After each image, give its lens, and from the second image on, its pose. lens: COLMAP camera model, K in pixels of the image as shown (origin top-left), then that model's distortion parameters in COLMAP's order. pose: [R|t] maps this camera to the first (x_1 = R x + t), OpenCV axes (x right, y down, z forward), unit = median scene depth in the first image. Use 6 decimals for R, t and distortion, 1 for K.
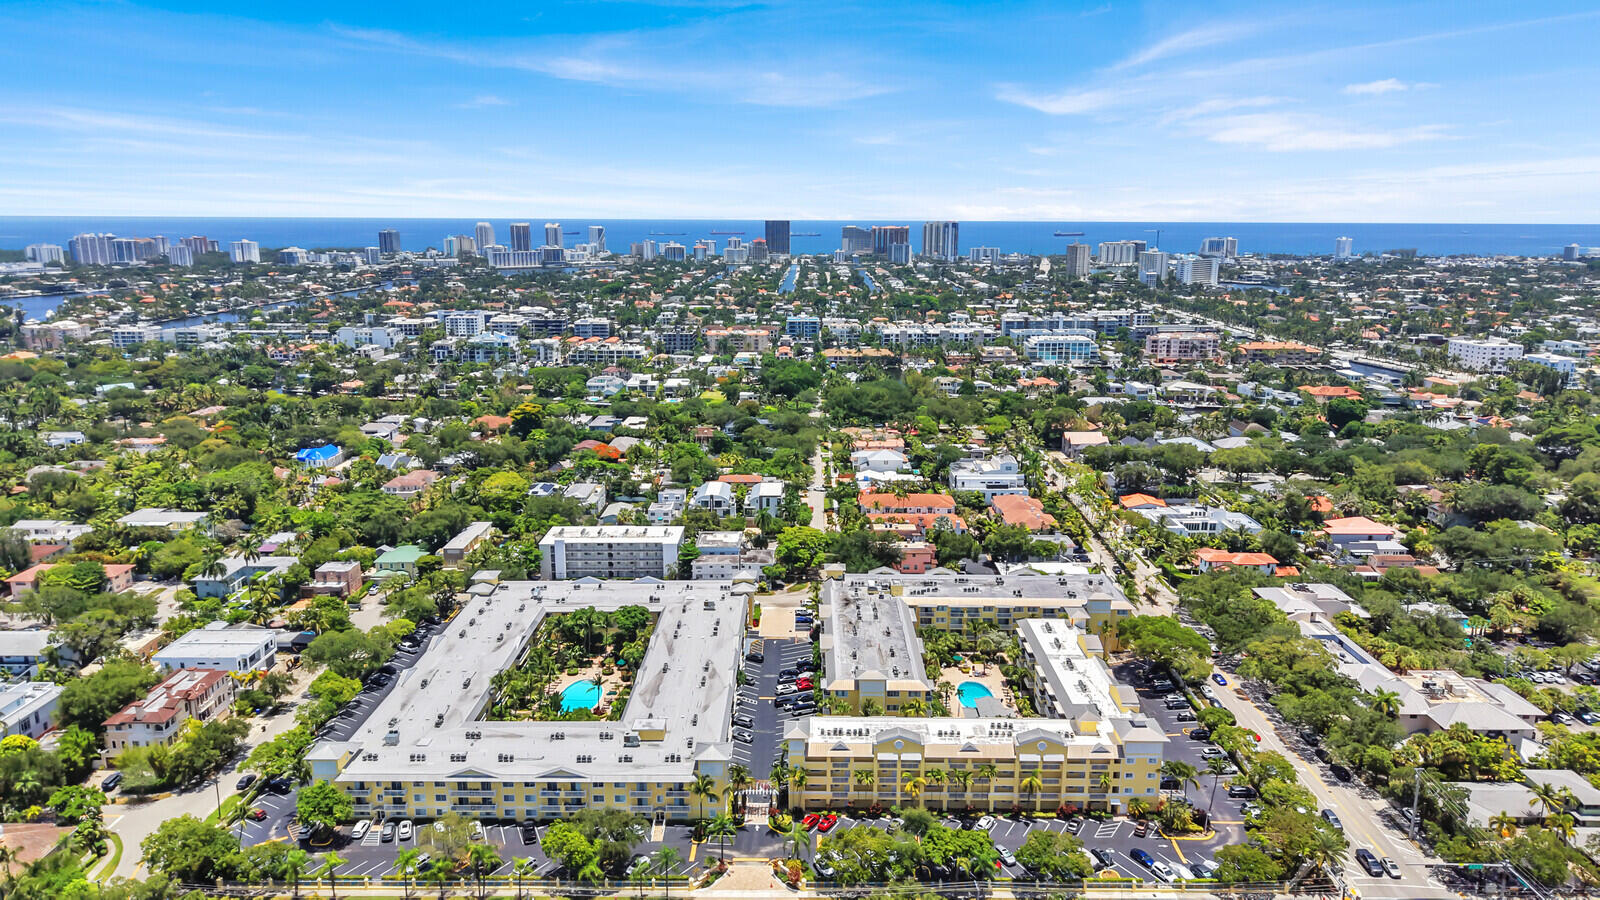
lens RADIAL K [[1064.5, 0, 800.0], [0, 1064.5, 450.0], [0, 0, 1]] dist [0.043982, -0.096862]
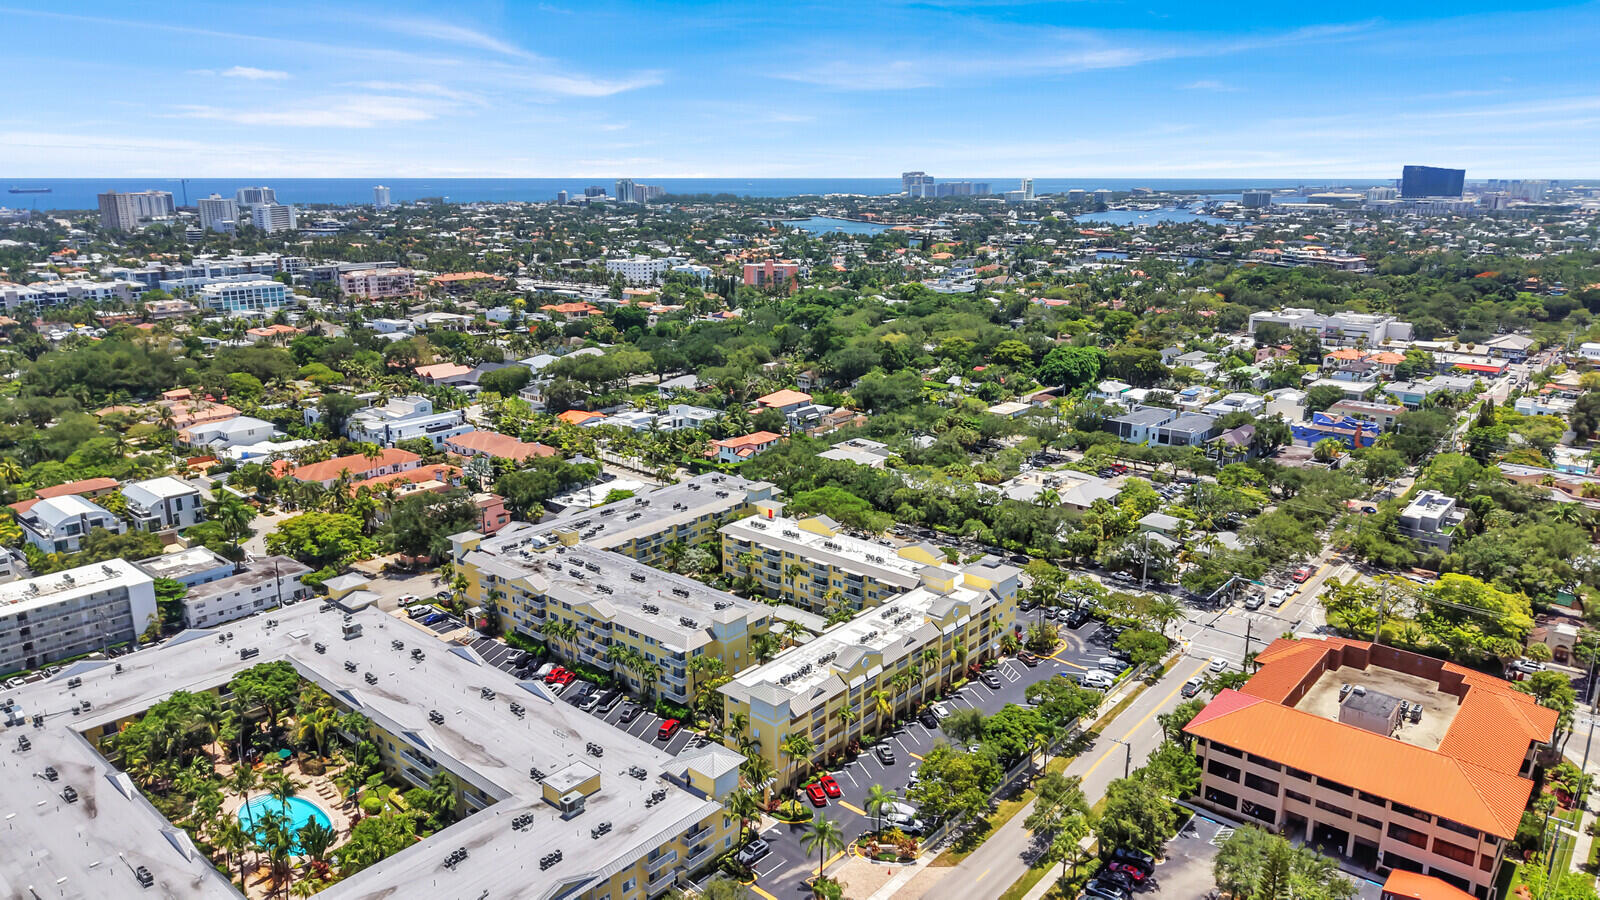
lens RADIAL K [[1068.2, 0, 800.0], [0, 1068.2, 450.0], [0, 0, 1]] dist [0.041802, -0.047361]
pose [[0.644453, -0.192078, 0.740126, -0.521734], [0.164741, 0.980082, 0.110907, 0.007360], [-0.746687, 0.050455, 0.663259, 0.453107]]
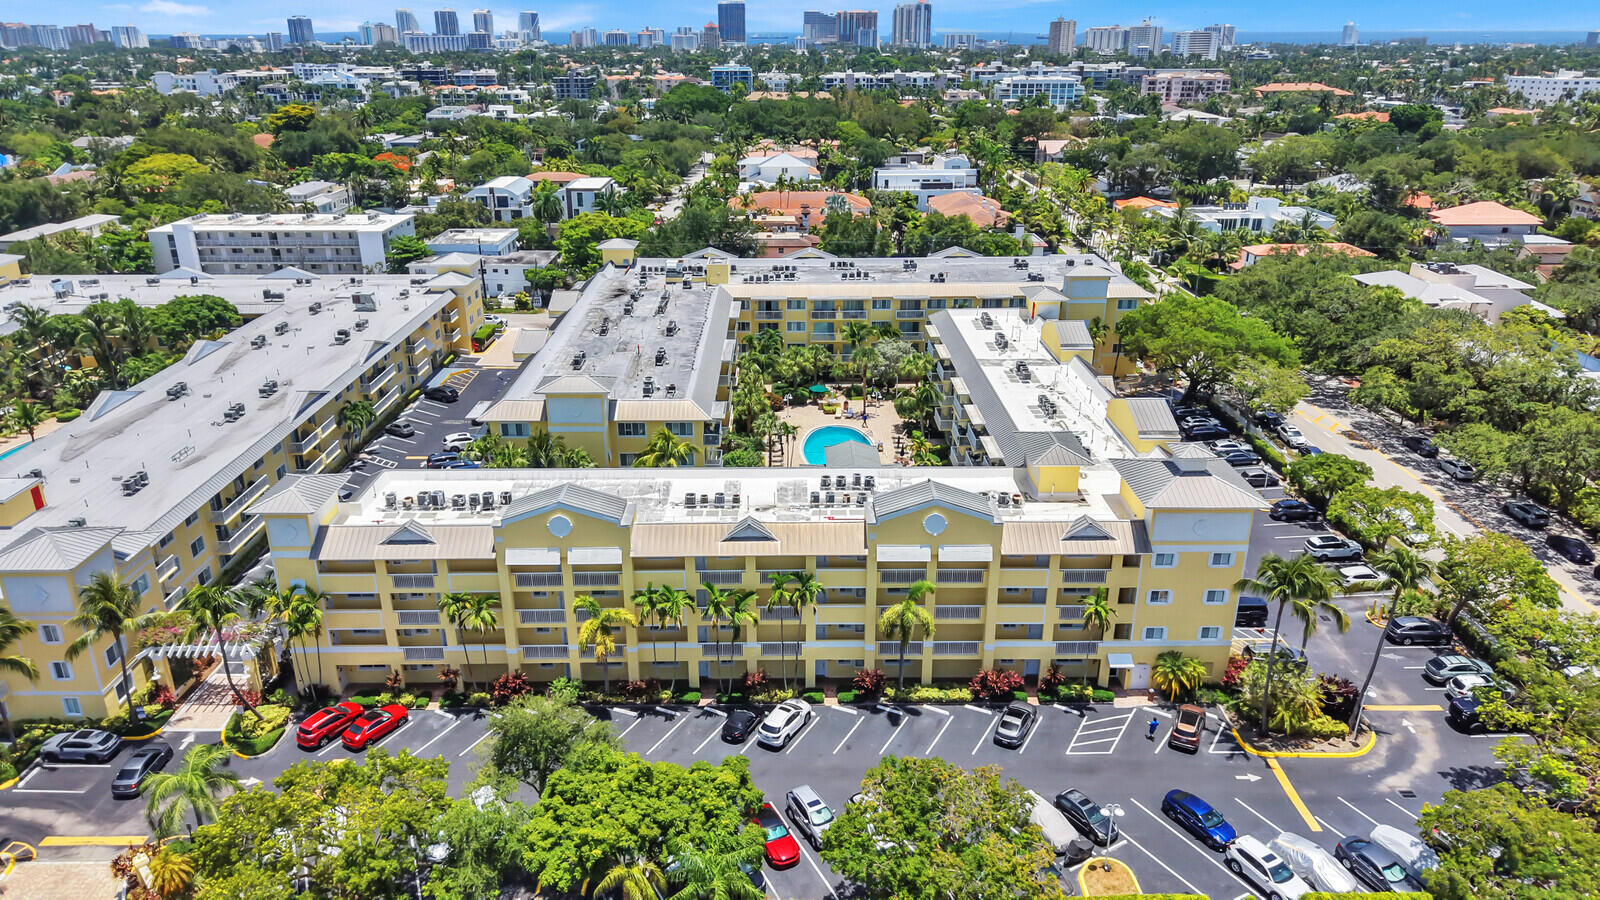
lens RADIAL K [[1068.2, 0, 800.0], [0, 1068.2, 450.0], [0, 0, 1]] dist [0.041802, -0.047361]
pose [[0.999696, -0.008893, 0.022997, 0.164357], [0.005178, 0.987612, 0.156827, 0.185128], [-0.024107, -0.156661, 0.987358, 0.609981]]
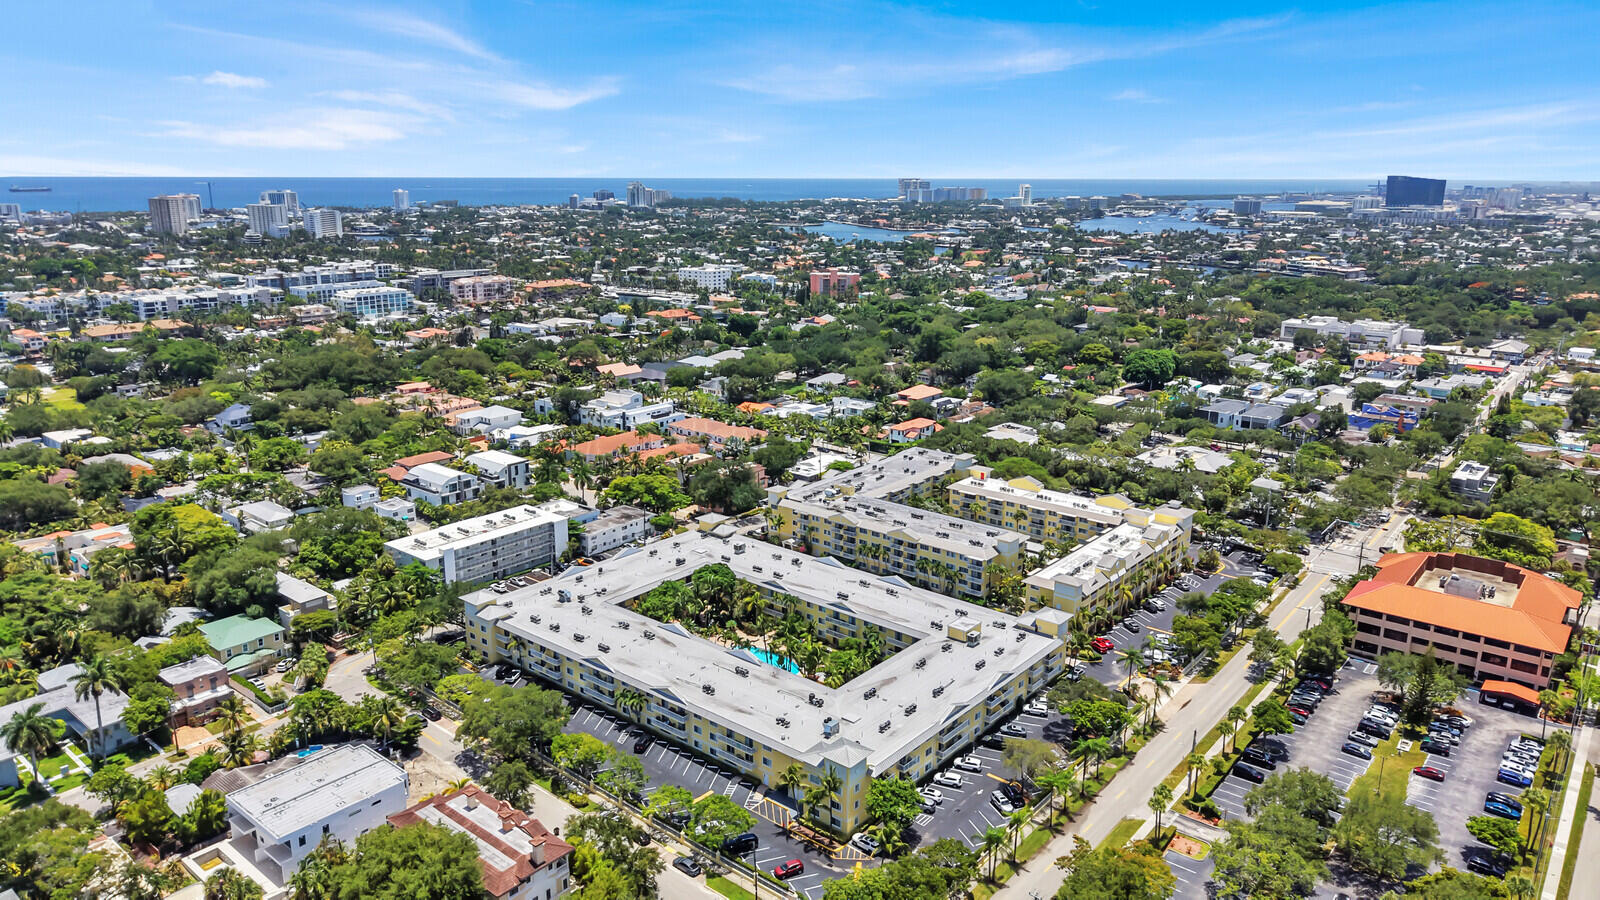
lens RADIAL K [[1068.2, 0, 800.0], [0, 1068.2, 450.0], [0, 0, 1]] dist [0.041802, -0.047361]
pose [[0.630750, -0.191037, 0.752103, -1.031296], [0.161487, 0.980318, 0.113574, -0.057385], [-0.758997, 0.049818, 0.649185, 0.445958]]
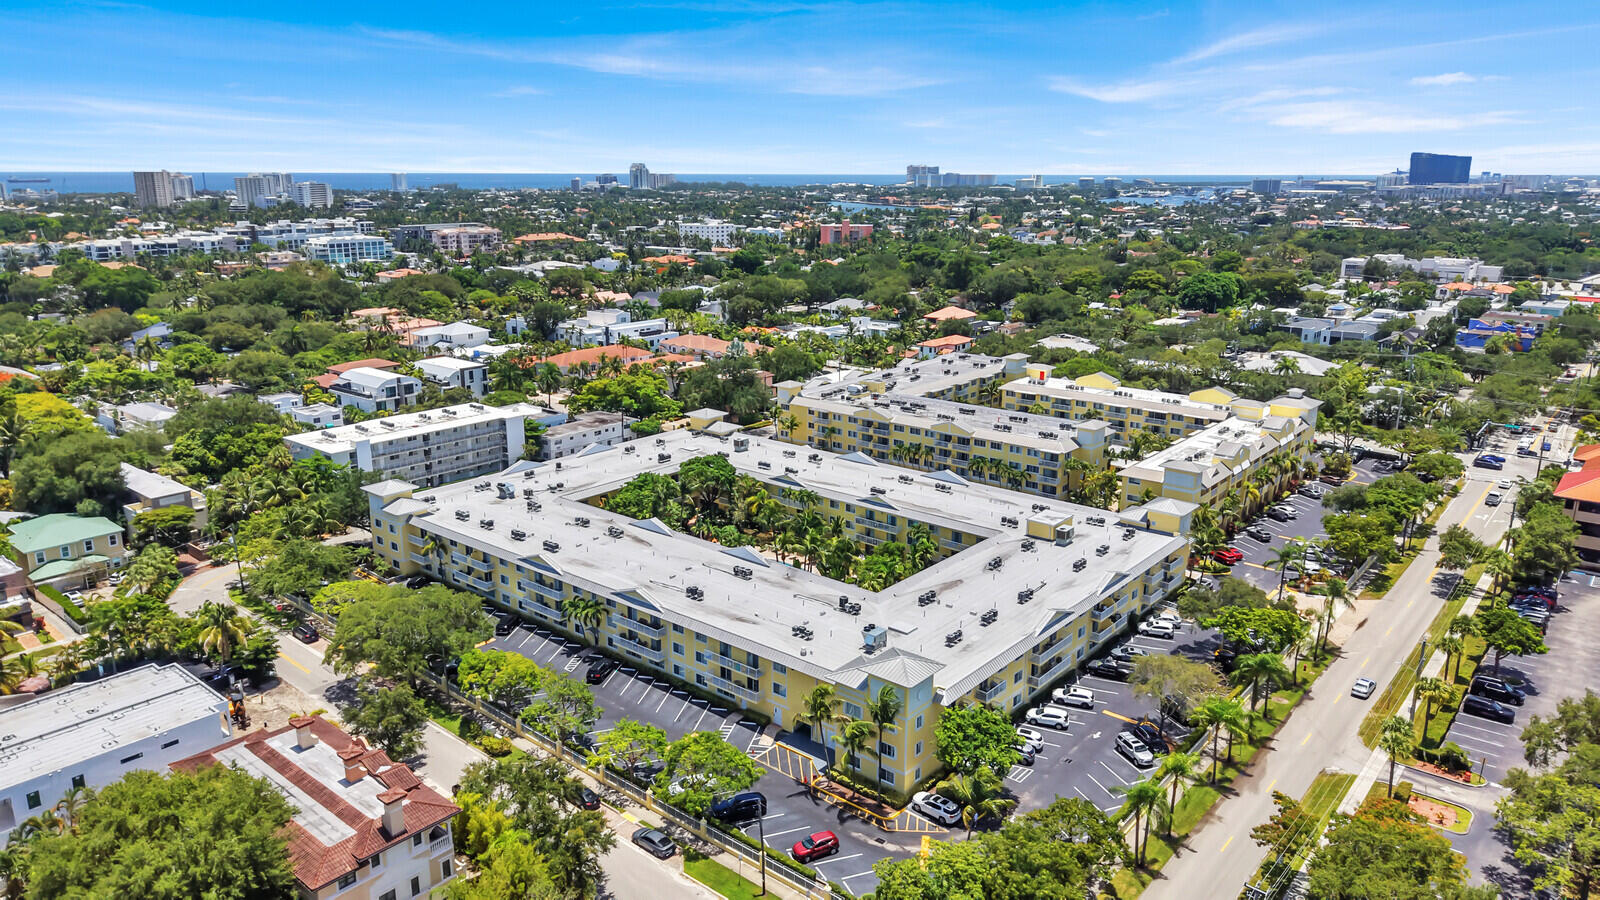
lens RADIAL K [[1068.2, 0, 800.0], [0, 1068.2, 450.0], [0, 0, 1]] dist [0.041802, -0.047361]
pose [[0.634884, -0.194441, 0.747740, -0.840495], [0.164642, 0.979632, 0.114949, 0.096125], [-0.754861, 0.050131, 0.653966, 0.652869]]
